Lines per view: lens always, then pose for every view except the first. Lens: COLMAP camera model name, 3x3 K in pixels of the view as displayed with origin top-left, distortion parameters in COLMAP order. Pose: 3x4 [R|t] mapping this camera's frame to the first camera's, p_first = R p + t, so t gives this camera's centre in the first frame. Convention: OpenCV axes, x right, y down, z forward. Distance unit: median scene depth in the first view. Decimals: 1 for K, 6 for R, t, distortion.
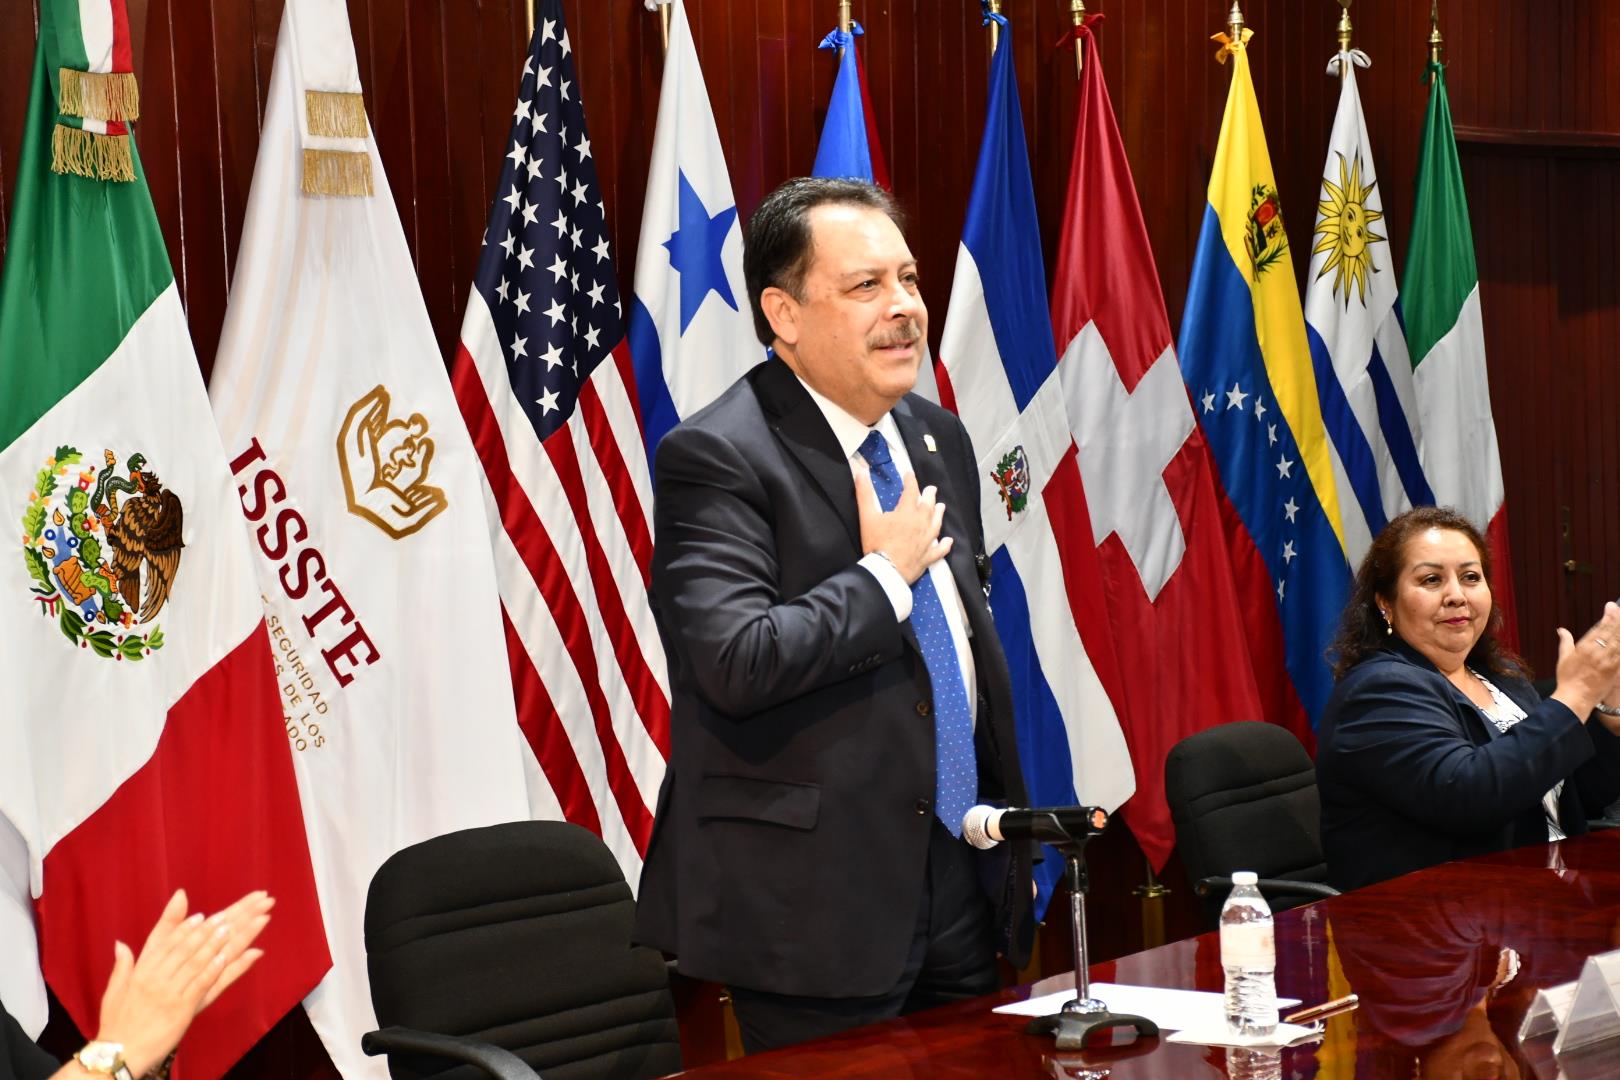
lens RADIAL K [[3631.7, 0, 810.0], [0, 3631.7, 540.0], [0, 0, 1]] dist [0.558243, 0.199515]
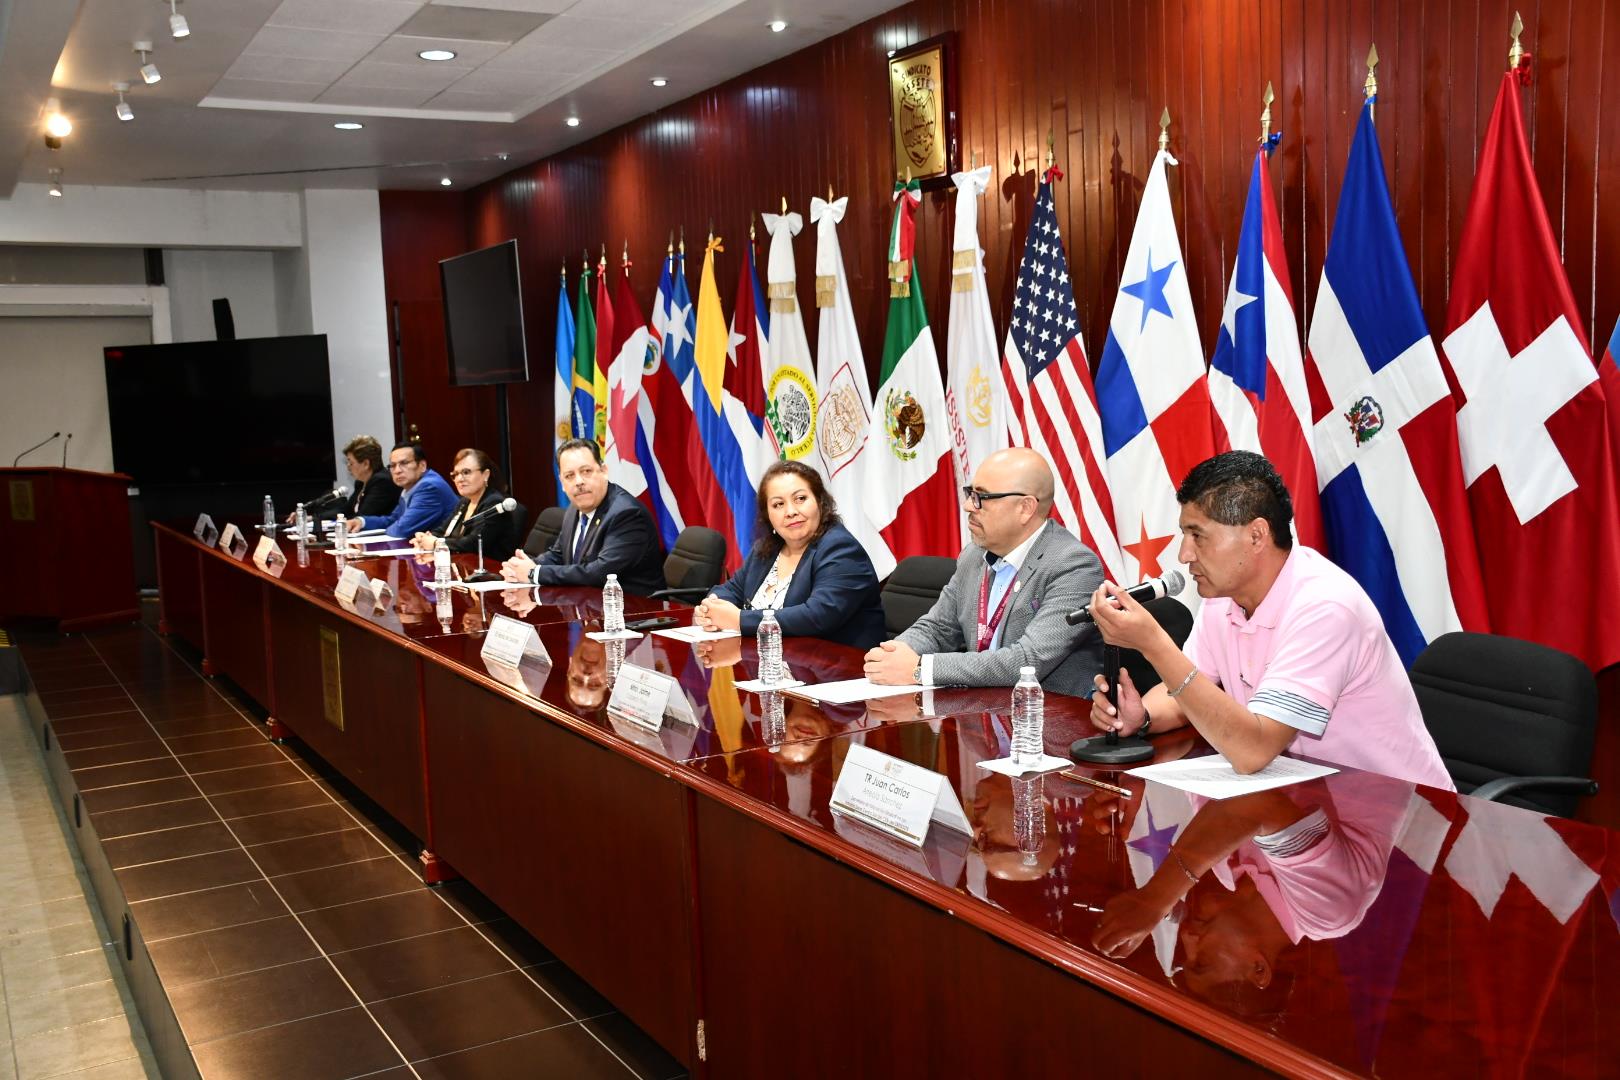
lens RADIAL K [[1531.3, 0, 810.0], [0, 1531.3, 540.0], [0, 0, 1]] dist [-0.021829, 0.020483]
pose [[-0.397442, 0.137008, -0.907341, 0.819711], [0.014116, 0.989587, 0.143244, -0.069033], [0.917519, 0.044124, -0.395237, 1.204067]]
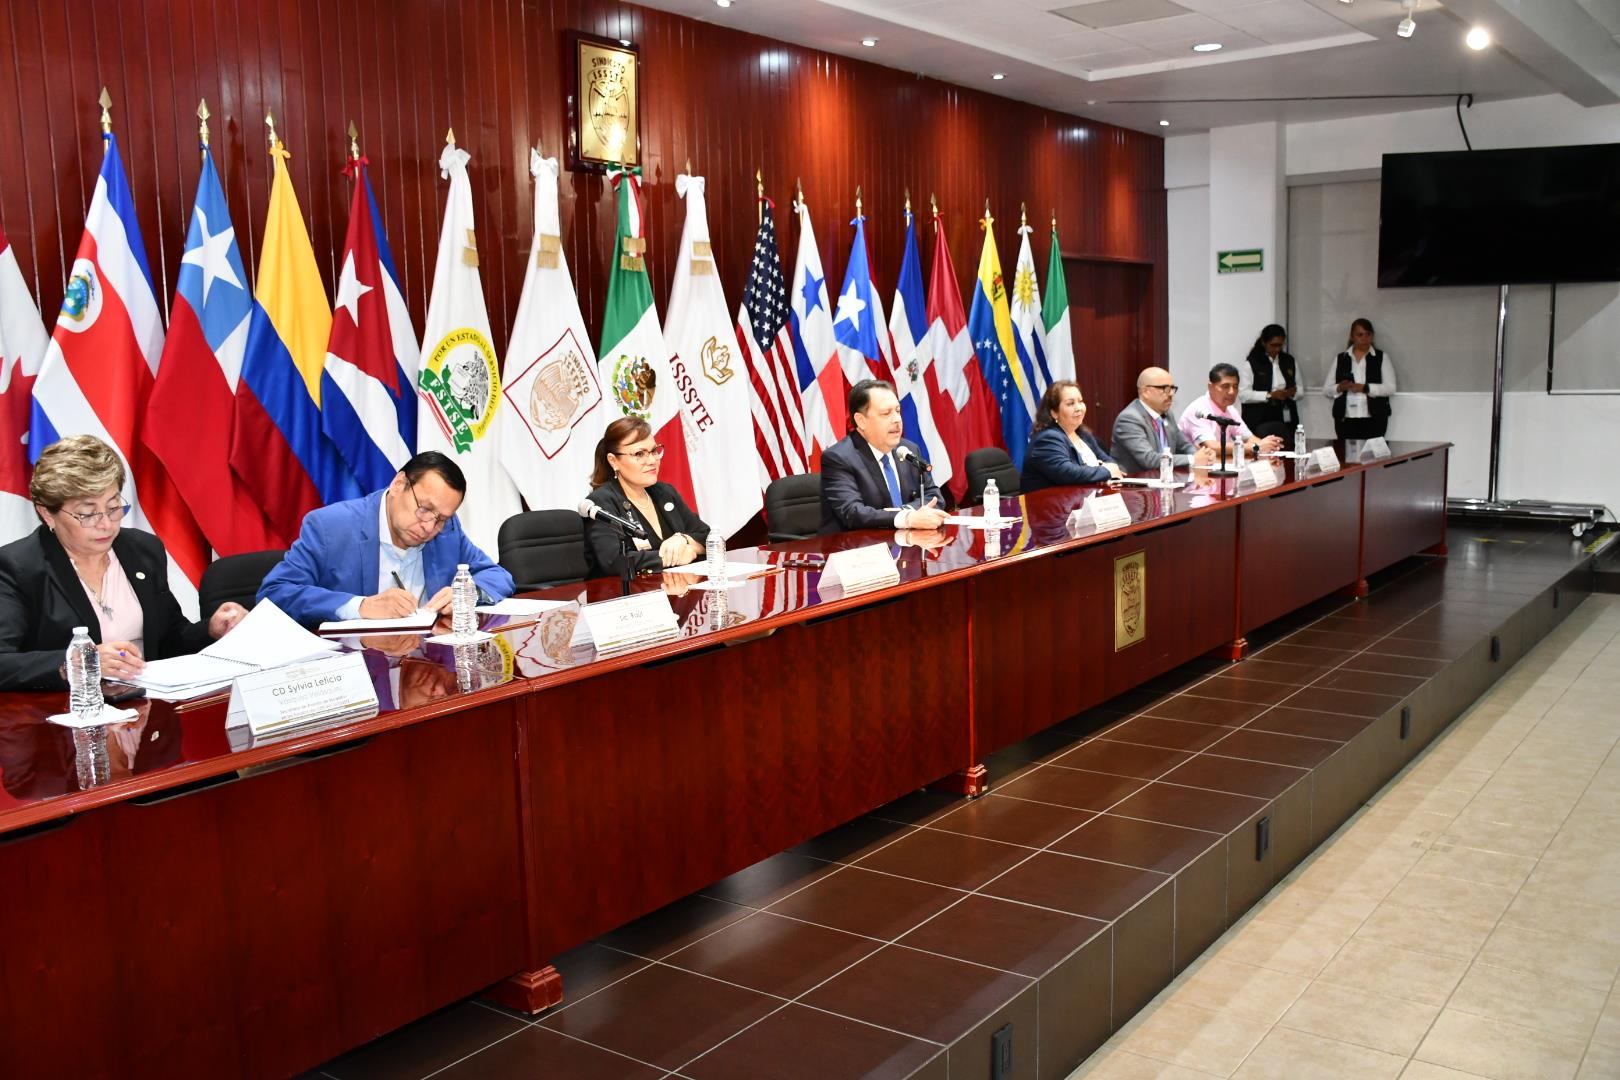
lens RADIAL K [[1461.6, 0, 810.0], [0, 1461.6, 540.0], [0, 0, 1]] dist [-0.065101, 0.002636]
pose [[0.999979, 0.006435, 0.000260, -0.032007], [-0.006432, 0.995852, 0.090762, 0.016064], [0.000325, -0.090762, 0.995873, -0.227541]]
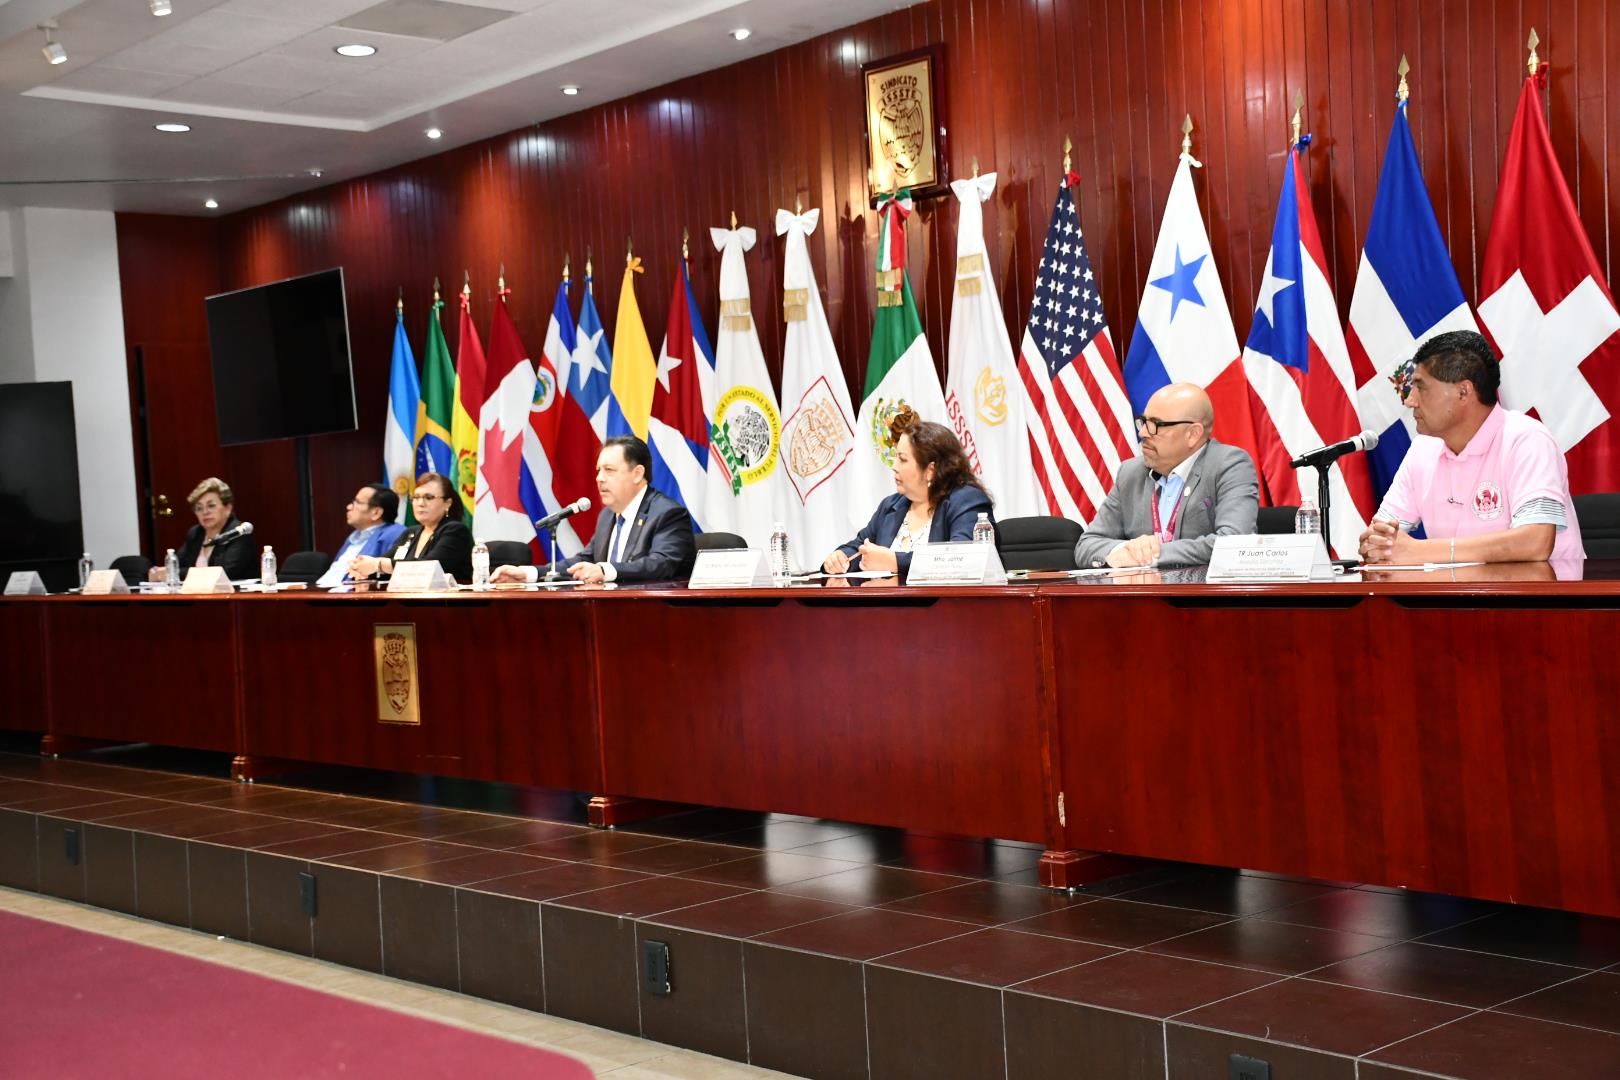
lens RADIAL K [[2038.6, 0, 810.0], [0, 2038.6, 540.0], [0, 0, 1]] dist [0.133810, -0.047257]
pose [[-0.195377, 0.057683, -0.979030, 1.201844], [0.022748, 0.998267, 0.054277, -0.000988], [0.980464, -0.011667, -0.196350, 1.060098]]
